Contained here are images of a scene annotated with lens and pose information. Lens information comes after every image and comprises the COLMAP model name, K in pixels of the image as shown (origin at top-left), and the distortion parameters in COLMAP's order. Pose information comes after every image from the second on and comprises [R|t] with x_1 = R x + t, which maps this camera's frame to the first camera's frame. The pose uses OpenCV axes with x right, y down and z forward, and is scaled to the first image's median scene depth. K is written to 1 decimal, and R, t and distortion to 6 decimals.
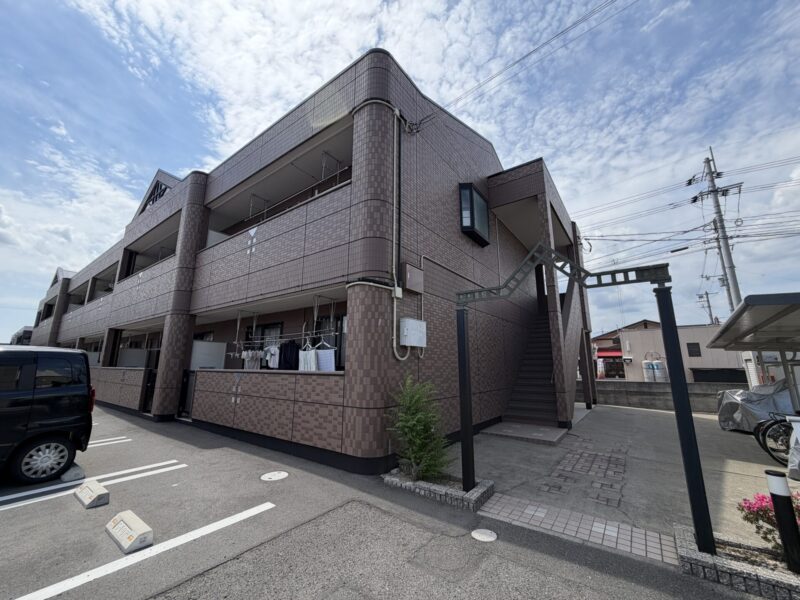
lens RADIAL K [[317.7, 0, 400.0], [0, 317.7, 300.0], [0, 0, 1]] dist [-0.000981, 0.000110]
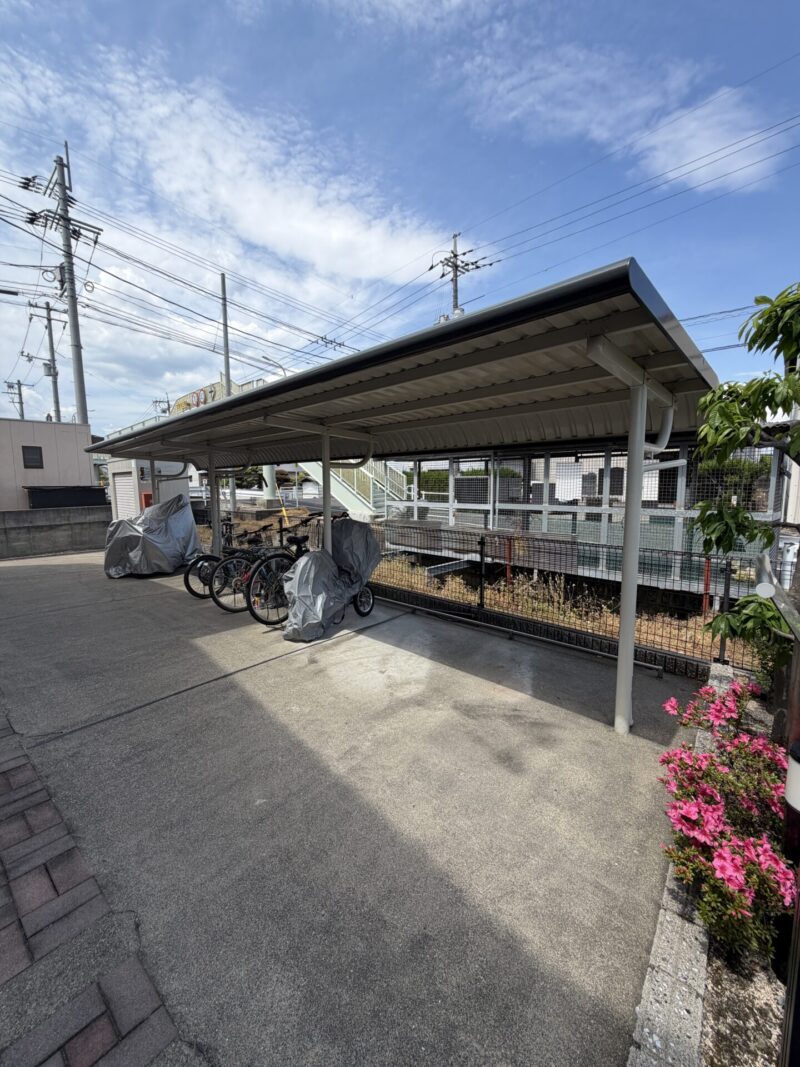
lens RADIAL K [[423.7, 0, 401.0], [0, 423.7, 530.2], [0, 0, 1]] dist [-0.000981, 0.000110]
pose [[0.048461, -0.113559, 0.992349, 0.089974], [-0.193495, 0.973628, 0.120866, 0.041032], [-0.979904, -0.197872, 0.025210, 0.181021]]
